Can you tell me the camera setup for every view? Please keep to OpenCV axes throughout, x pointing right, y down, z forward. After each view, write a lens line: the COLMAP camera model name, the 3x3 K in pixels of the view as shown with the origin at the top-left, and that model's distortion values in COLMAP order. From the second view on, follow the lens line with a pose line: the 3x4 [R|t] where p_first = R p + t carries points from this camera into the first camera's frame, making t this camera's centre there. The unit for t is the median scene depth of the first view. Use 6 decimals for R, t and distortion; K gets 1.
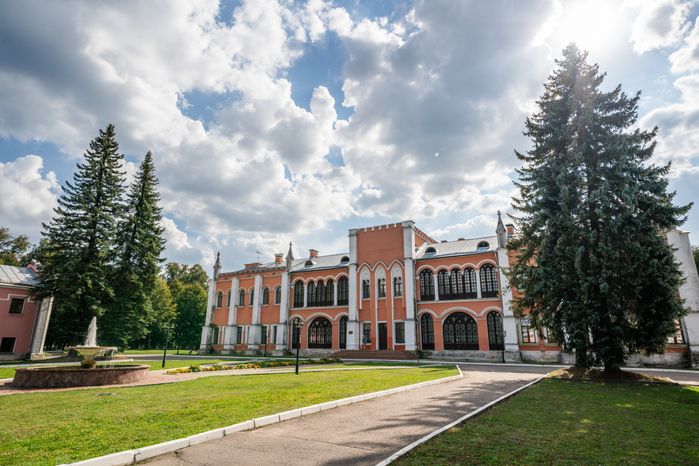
lens RADIAL K [[409.4, 0, 353.7], [0, 409.4, 234.9], [0, 0, 1]] dist [0.017650, 0.004694]
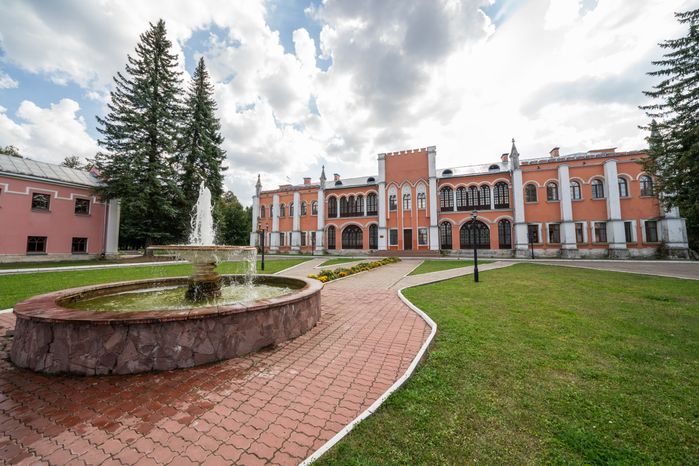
lens RADIAL K [[246.8, 0, 350.2], [0, 246.8, 232.6], [0, 0, 1]] dist [-0.020859, -0.000421]
pose [[0.991458, 0.003034, 0.130391, -0.200673], [-0.029068, 0.979724, 0.198231, 0.078224], [-0.127146, -0.200328, 0.971444, 0.276193]]
